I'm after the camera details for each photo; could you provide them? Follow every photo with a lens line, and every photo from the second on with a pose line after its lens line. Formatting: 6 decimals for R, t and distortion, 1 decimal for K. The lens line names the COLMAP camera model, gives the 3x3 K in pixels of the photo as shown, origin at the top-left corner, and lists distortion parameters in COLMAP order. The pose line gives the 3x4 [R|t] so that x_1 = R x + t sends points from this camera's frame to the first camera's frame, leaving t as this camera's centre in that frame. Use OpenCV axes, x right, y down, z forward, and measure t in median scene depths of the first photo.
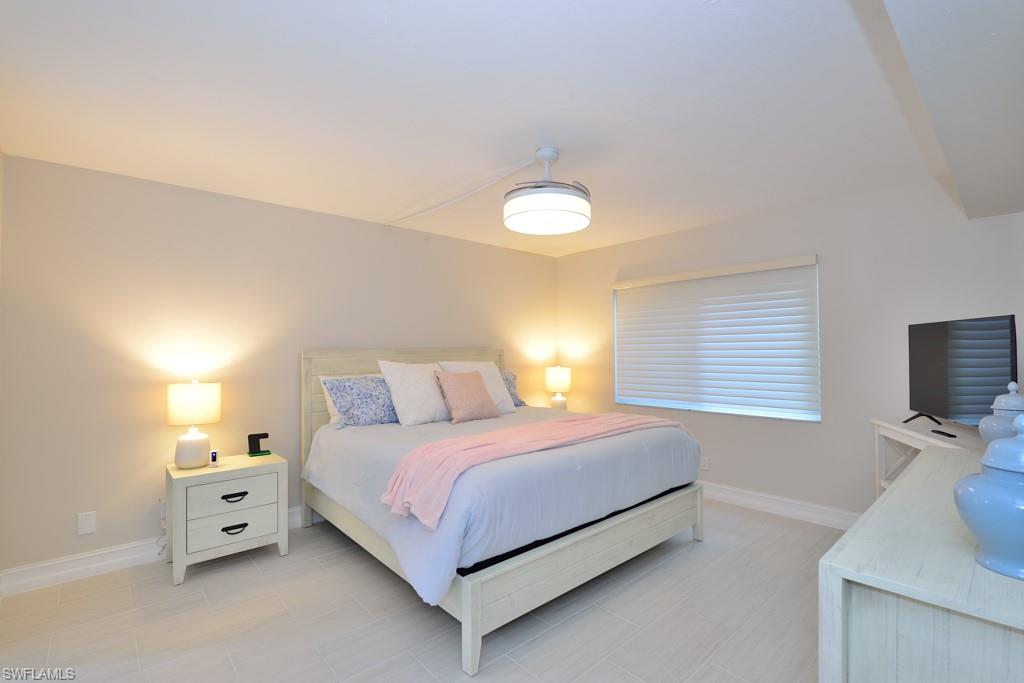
lens RADIAL K [[453.6, 0, 514.2], [0, 453.6, 344.6], [0, 0, 1]] dist [-0.014260, -0.000455]
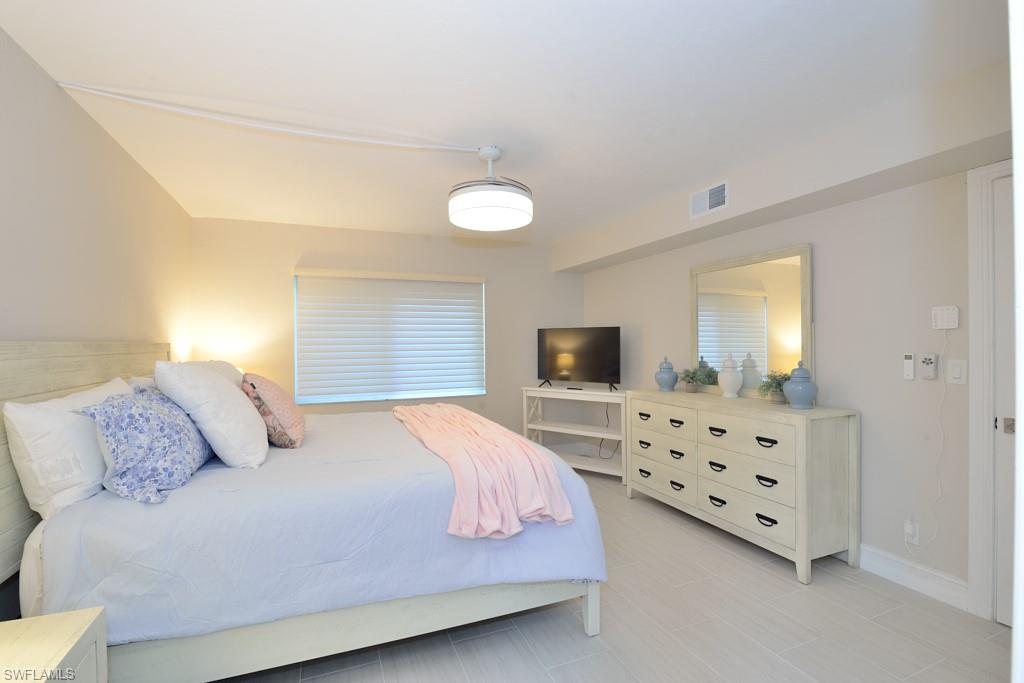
lens RADIAL K [[453.6, 0, 512.4], [0, 453.6, 344.2], [0, 0, 1]] dist [-0.014260, -0.000455]
pose [[0.348874, 0.001173, 0.937169, -0.620188], [-0.006604, 0.999977, 0.001207, 0.010899], [-0.937146, -0.006610, 0.348874, 0.413291]]
